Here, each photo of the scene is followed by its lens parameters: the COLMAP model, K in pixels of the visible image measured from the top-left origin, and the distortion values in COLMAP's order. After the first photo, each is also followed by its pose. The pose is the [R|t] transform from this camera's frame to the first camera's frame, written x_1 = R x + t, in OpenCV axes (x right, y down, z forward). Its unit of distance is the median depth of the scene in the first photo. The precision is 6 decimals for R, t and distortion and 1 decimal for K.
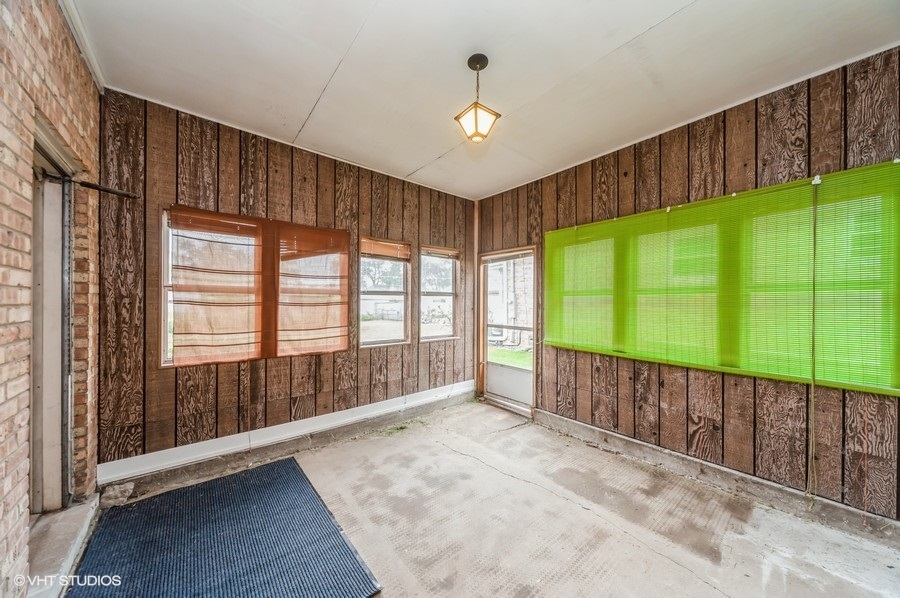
lens RADIAL K [[305.9, 0, 456.0], [0, 305.9, 304.6], [0, 0, 1]] dist [-0.000685, 0.000005]
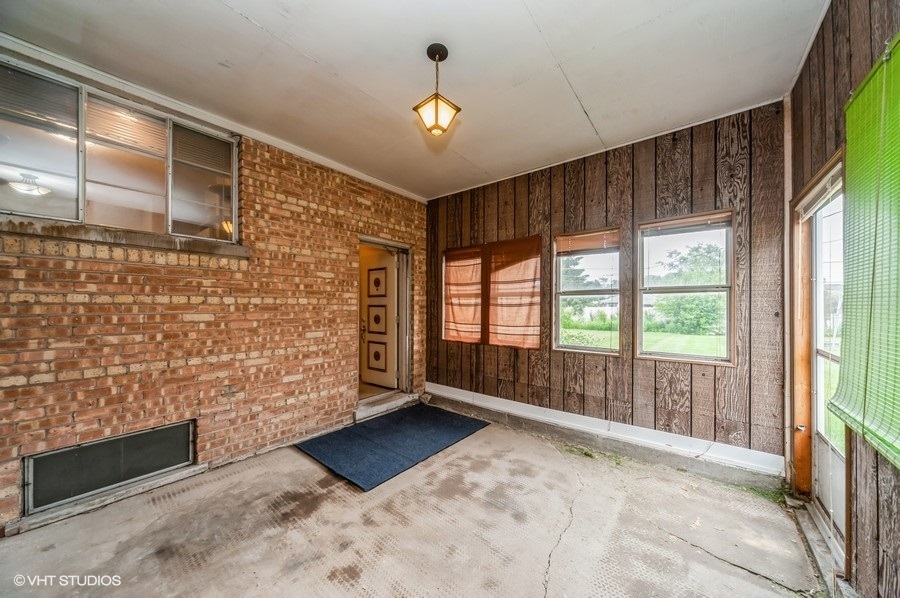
lens RADIAL K [[305.9, 0, 456.0], [0, 305.9, 304.6], [0, 0, 1]] dist [-0.000685, 0.000005]
pose [[0.193200, -0.007511, -0.981131, 0.626097], [-0.007962, 0.999926, -0.009223, 0.009154], [0.981127, 0.009593, 0.193126, 0.533622]]
